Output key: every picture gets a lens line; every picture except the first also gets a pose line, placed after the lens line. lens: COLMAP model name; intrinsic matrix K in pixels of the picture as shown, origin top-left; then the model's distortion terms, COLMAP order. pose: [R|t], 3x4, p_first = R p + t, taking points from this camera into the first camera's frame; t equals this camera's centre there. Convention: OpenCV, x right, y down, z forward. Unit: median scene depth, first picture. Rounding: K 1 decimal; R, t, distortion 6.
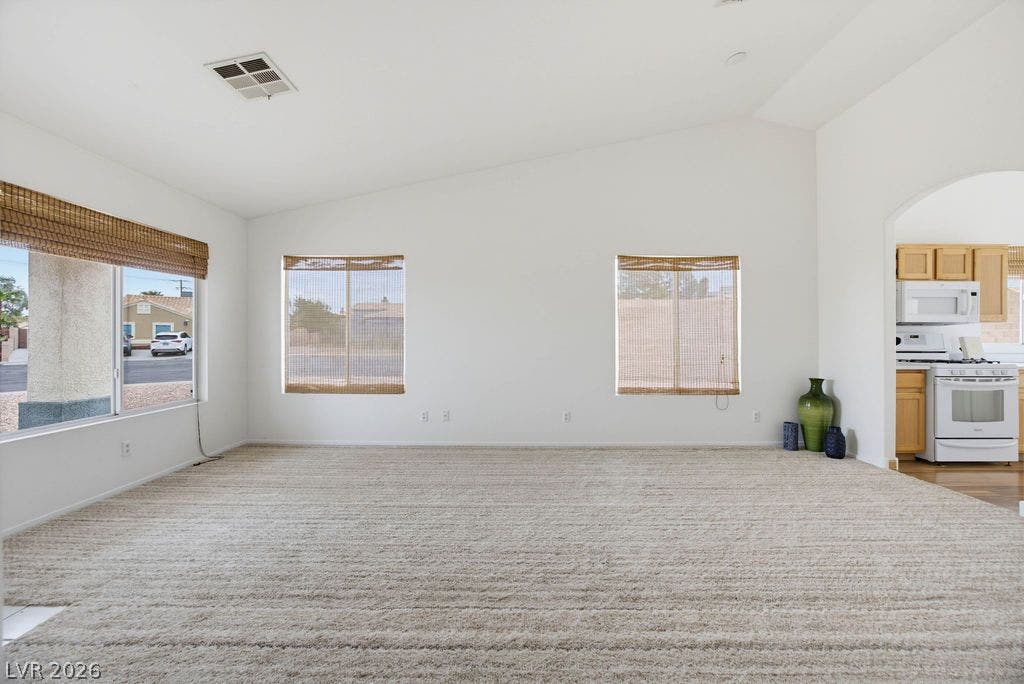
lens RADIAL K [[400.3, 0, 518.4], [0, 400.3, 342.0], [0, 0, 1]] dist [-0.003677, 0.003262]
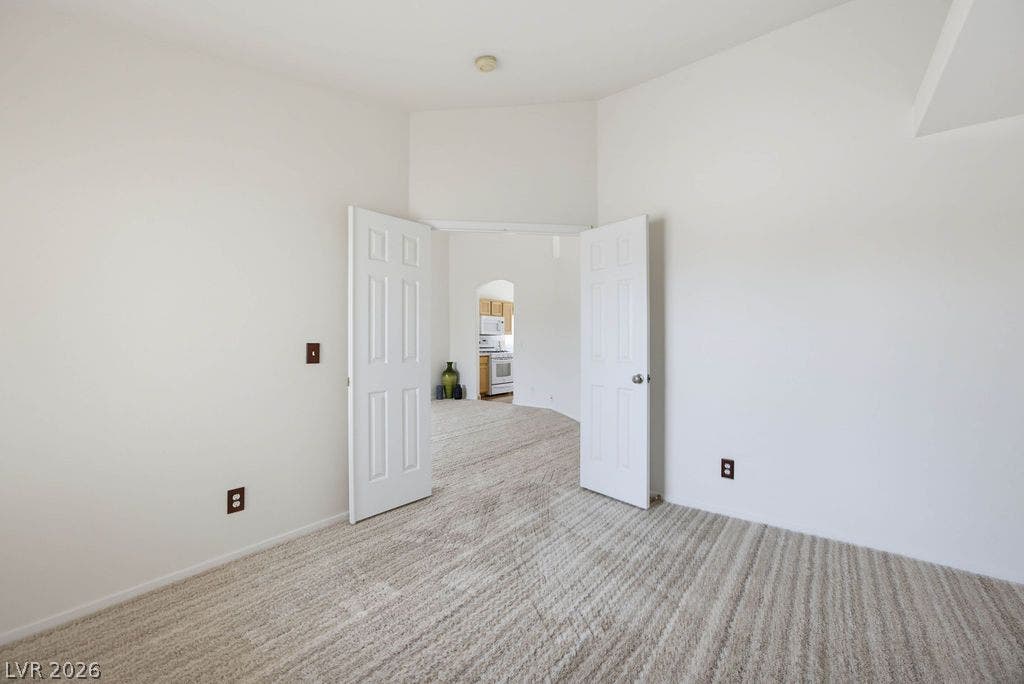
lens RADIAL K [[400.3, 0, 513.6], [0, 400.3, 342.5], [0, 0, 1]] dist [-0.003677, 0.003262]
pose [[0.643475, -0.000849, 0.765466, -0.587204], [0.004438, 0.999987, -0.002621, 0.002684], [-0.765454, 0.005084, 0.643471, -0.531854]]
